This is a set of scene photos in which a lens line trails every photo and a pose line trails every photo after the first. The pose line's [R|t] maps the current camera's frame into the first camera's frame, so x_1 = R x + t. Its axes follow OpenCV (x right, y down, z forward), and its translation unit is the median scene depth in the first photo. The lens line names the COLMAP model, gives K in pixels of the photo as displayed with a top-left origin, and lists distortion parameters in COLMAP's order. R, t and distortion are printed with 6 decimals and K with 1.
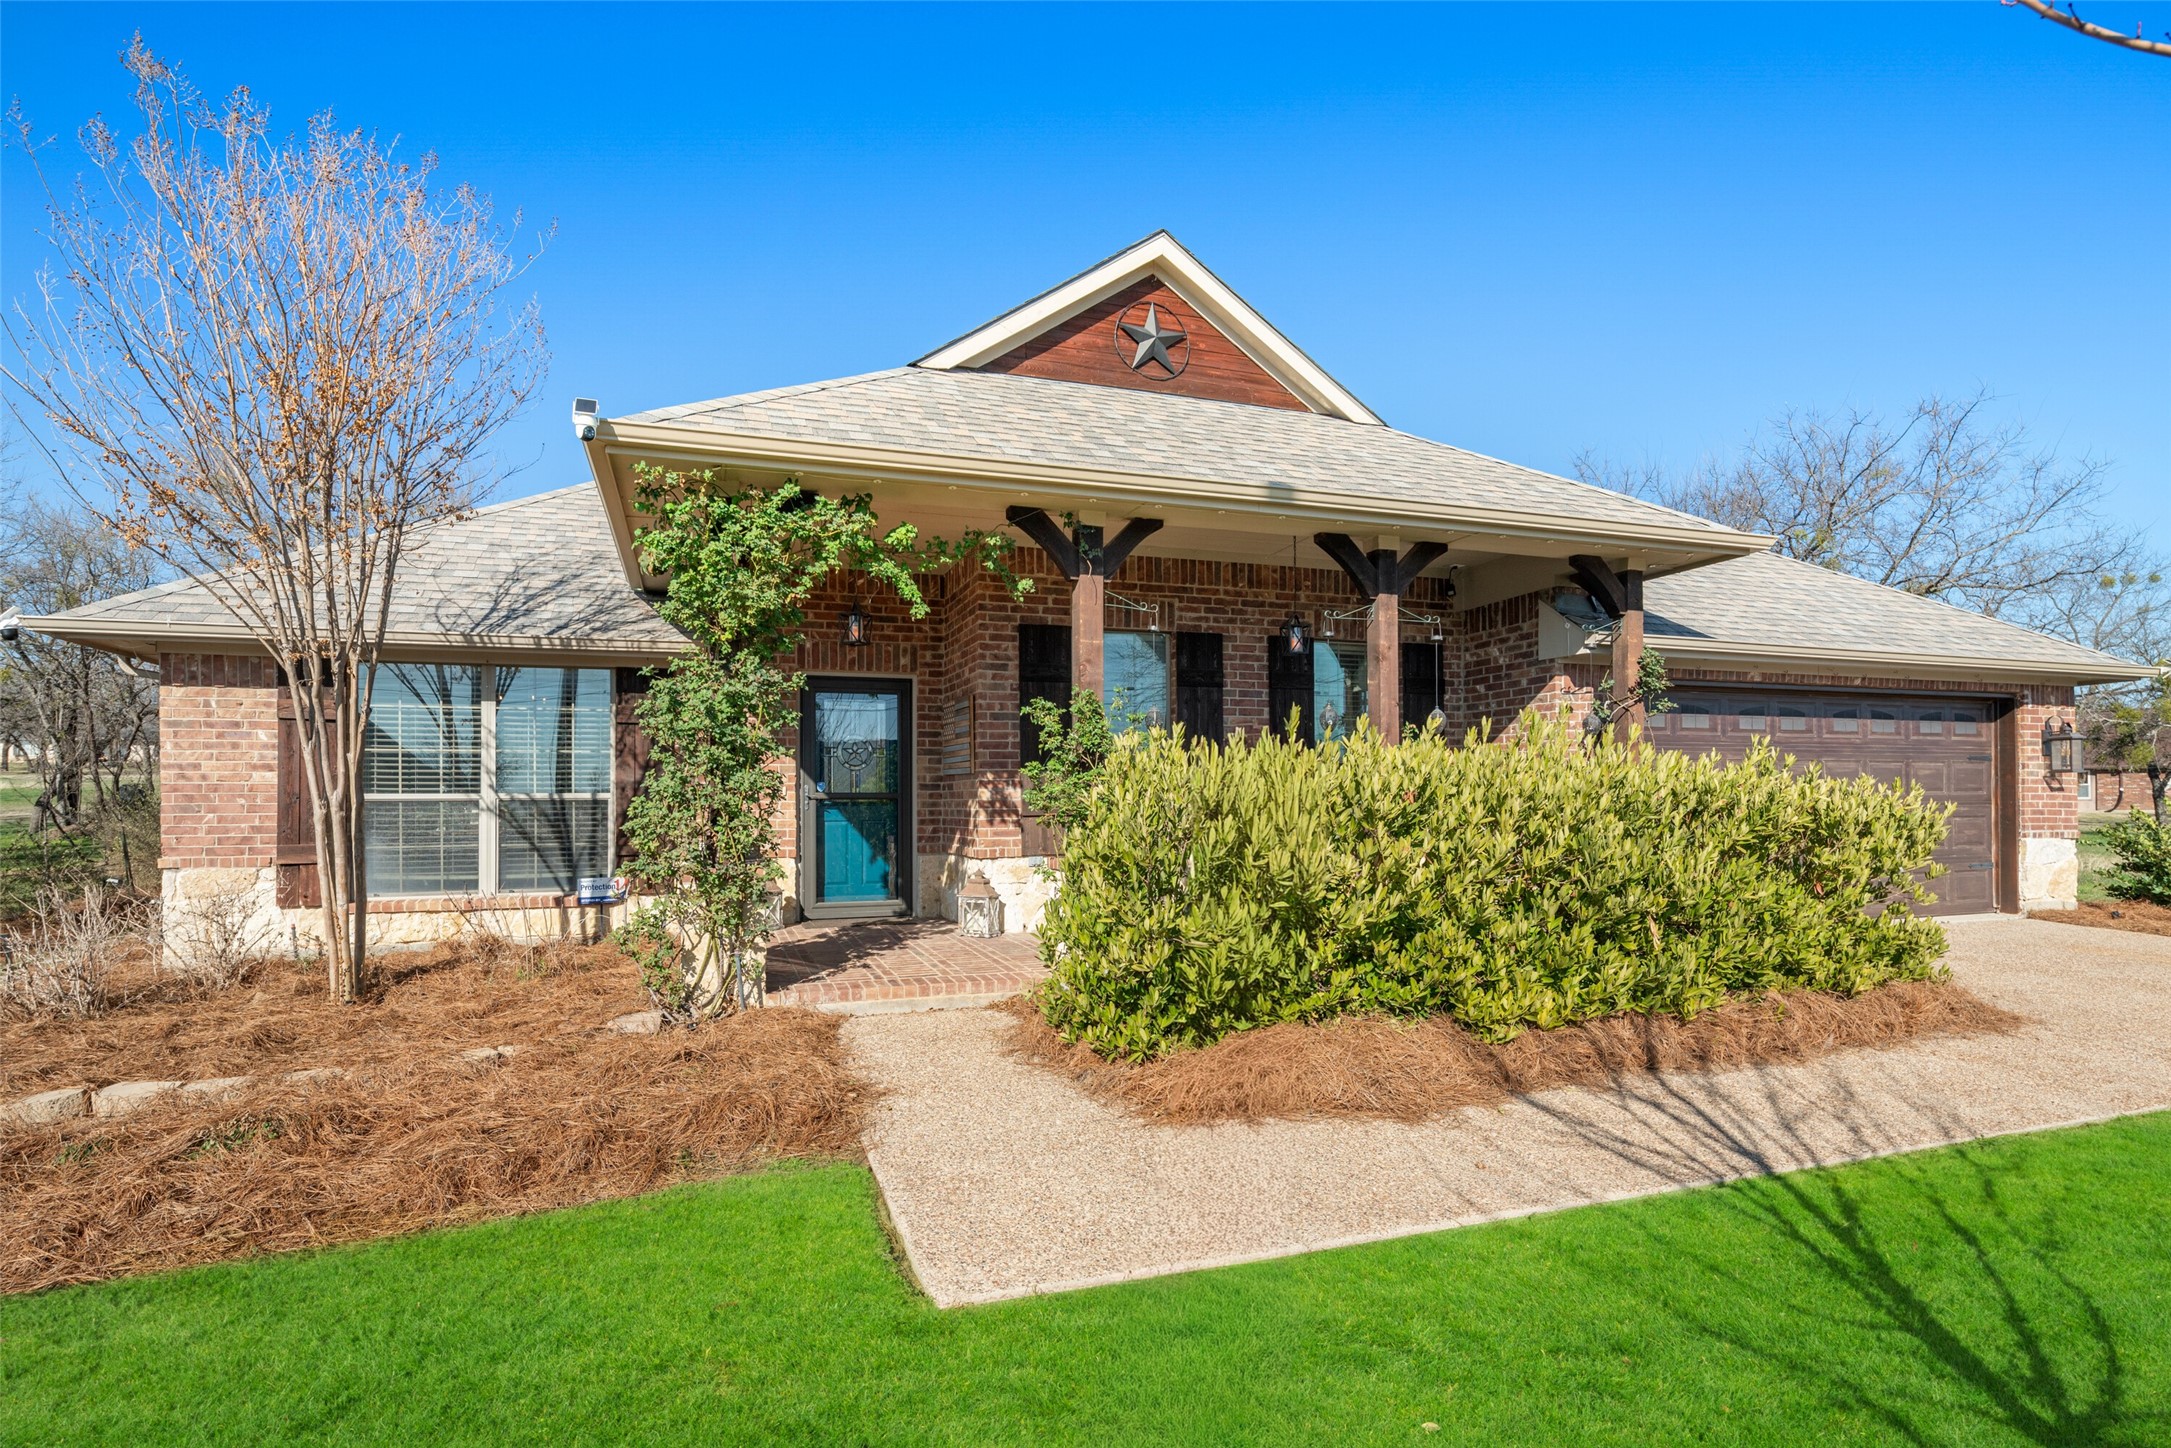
lens RADIAL K [[1080.2, 0, 1093.5], [0, 1080.2, 777.7], [0, 0, 1]] dist [0.000099, -0.000852]
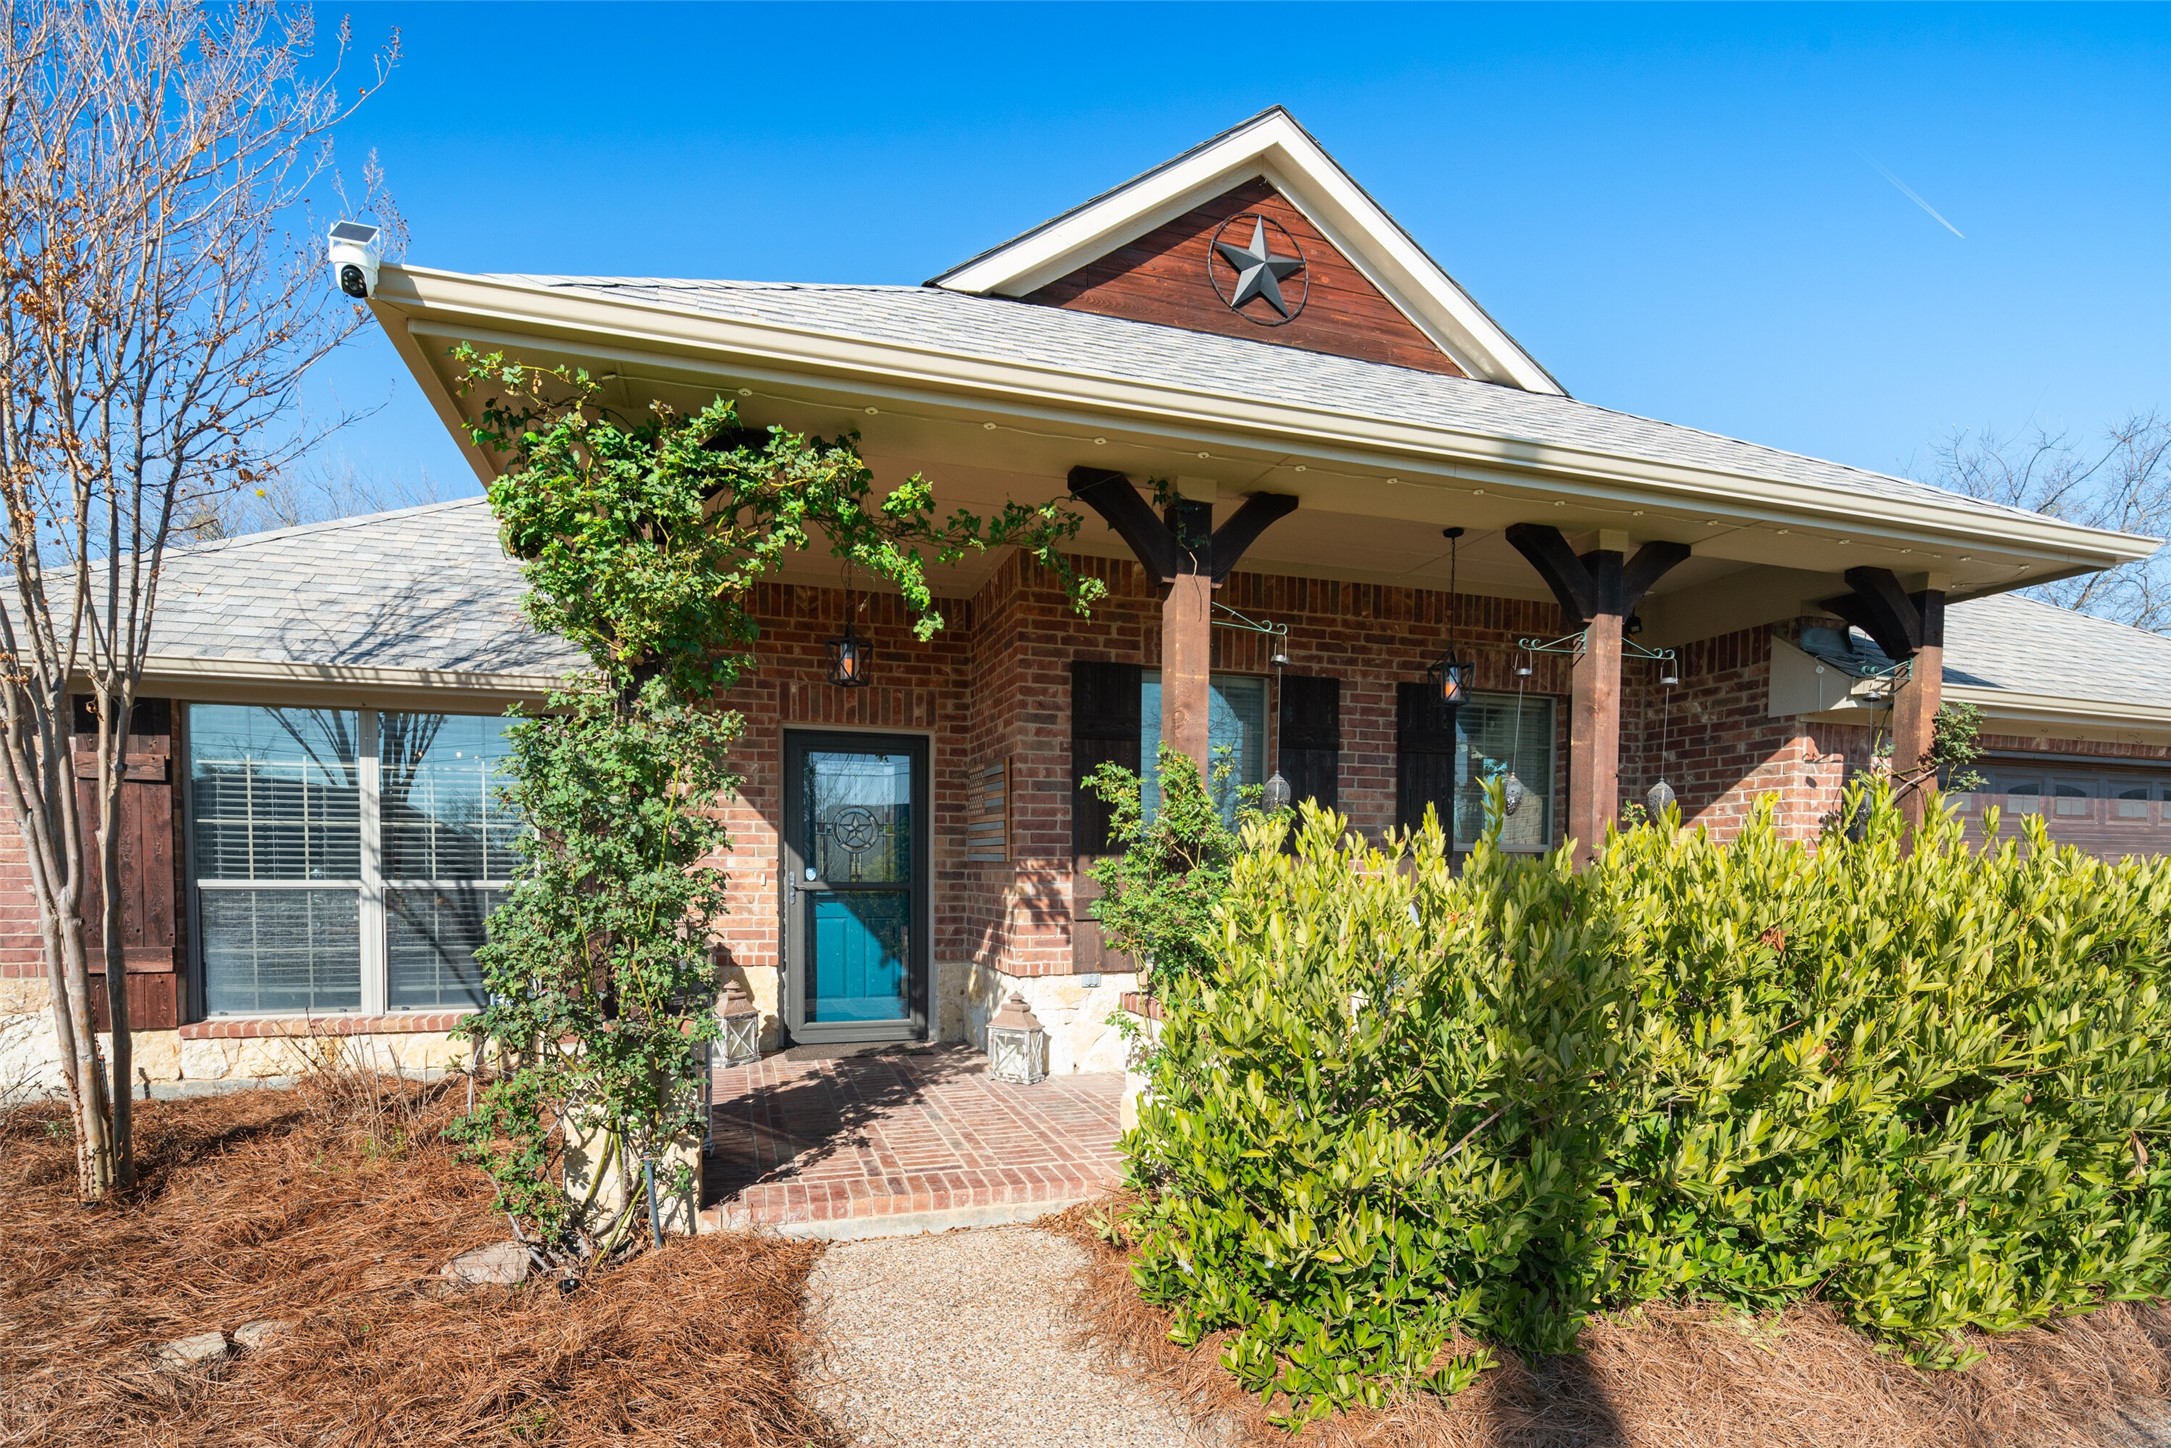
lens RADIAL K [[1067.1, 0, 1090.2], [0, 1067.1, 905.5], [0, 0, 1]] dist [0.002196, 0.000290]
pose [[0.999721, 0.013188, -0.019616, -0.040468], [-0.012055, 0.998313, 0.056794, -0.016686], [0.020332, -0.056542, 0.998193, 0.263335]]
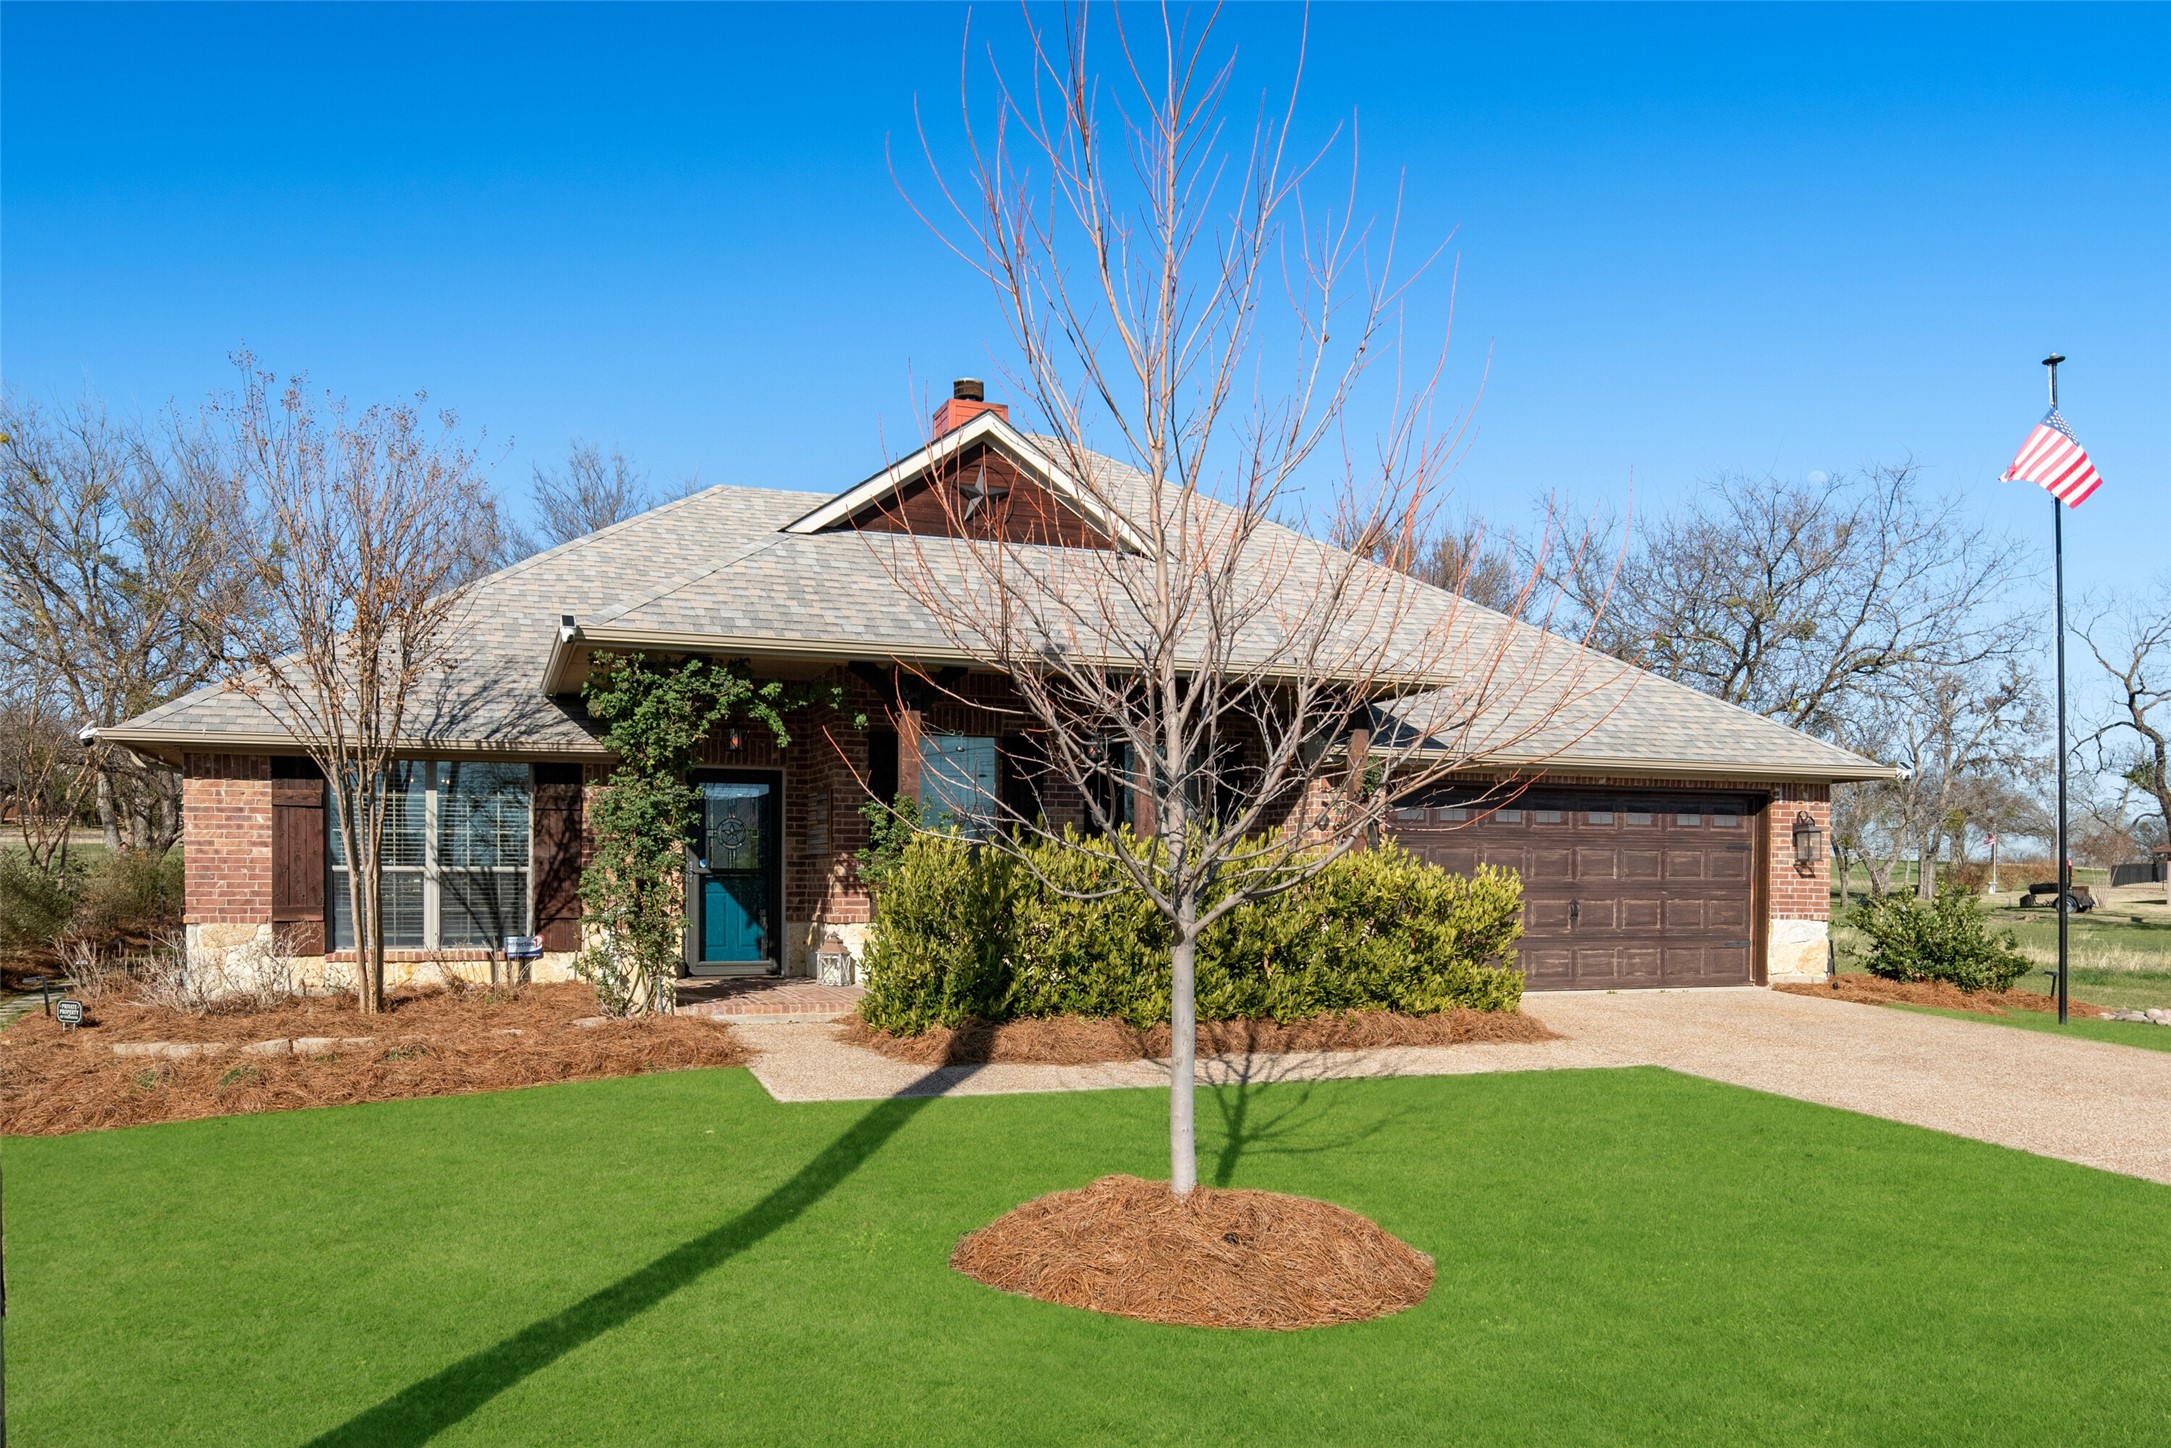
lens RADIAL K [[1562.6, 0, 1084.8], [0, 1562.6, 894.6], [0, 0, 1]] dist [-0.015742, 0.001013]
pose [[0.999811, 0.009710, 0.016863, 0.148756], [-0.010212, 0.999500, 0.029937, -0.013901], [-0.016564, -0.030103, 0.999410, -0.782582]]
